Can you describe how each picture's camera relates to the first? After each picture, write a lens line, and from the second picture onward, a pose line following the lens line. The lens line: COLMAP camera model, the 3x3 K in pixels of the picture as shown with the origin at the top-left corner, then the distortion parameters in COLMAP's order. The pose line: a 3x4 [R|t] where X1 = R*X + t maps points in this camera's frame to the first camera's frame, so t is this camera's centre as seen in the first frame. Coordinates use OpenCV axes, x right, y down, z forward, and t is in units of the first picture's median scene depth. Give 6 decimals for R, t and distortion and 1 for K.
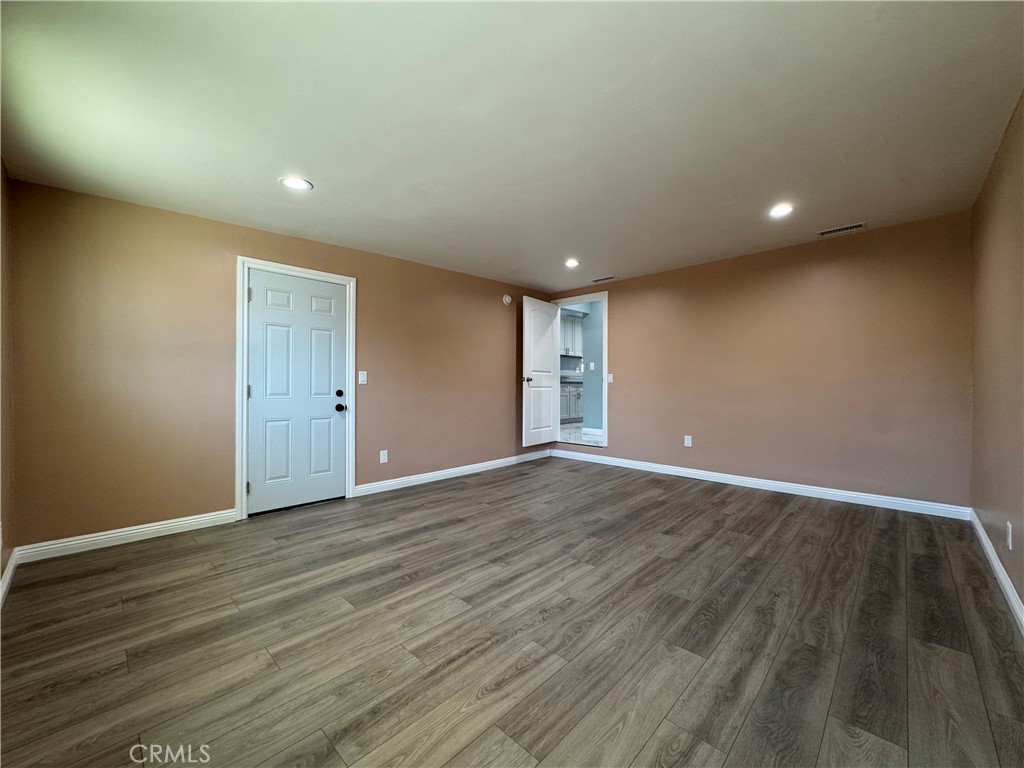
lens RADIAL K [[409.9, 0, 511.6], [0, 409.9, 384.5], [0, 0, 1]] dist [-0.002956, 0.000203]
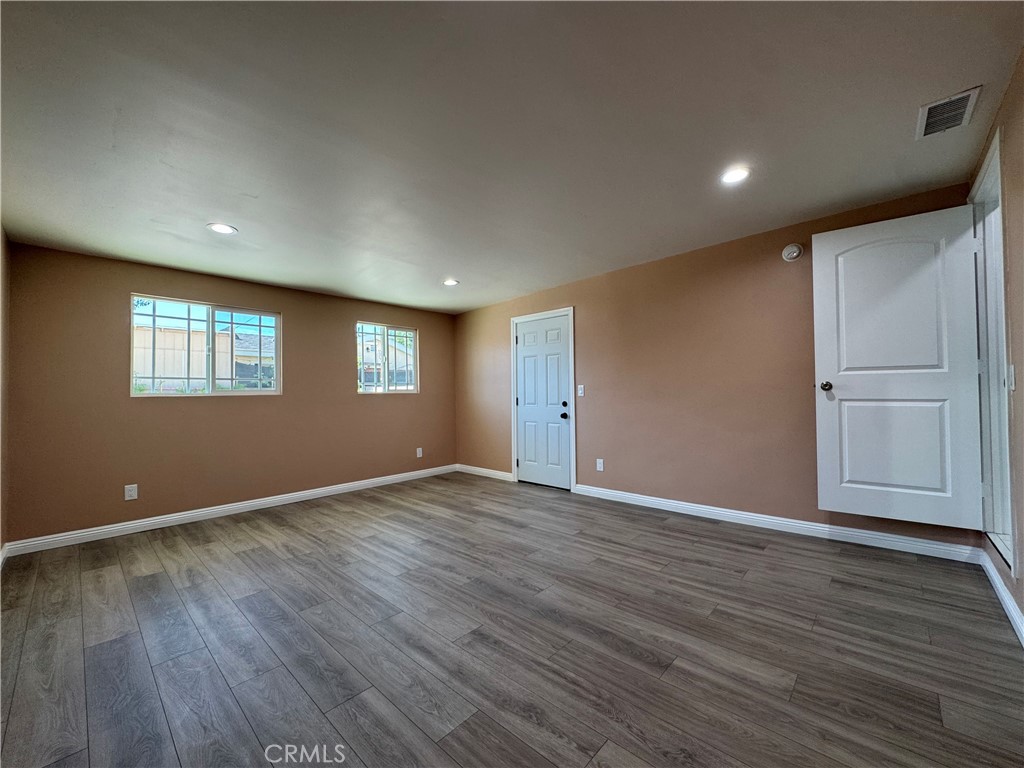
lens RADIAL K [[409.9, 0, 511.6], [0, 409.9, 384.5], [0, 0, 1]] dist [-0.002956, 0.000203]
pose [[0.014937, -0.025248, -0.999570, 1.211838], [0.012842, 0.999604, -0.025057, -0.012796], [0.999806, -0.012463, 0.015255, 1.232309]]
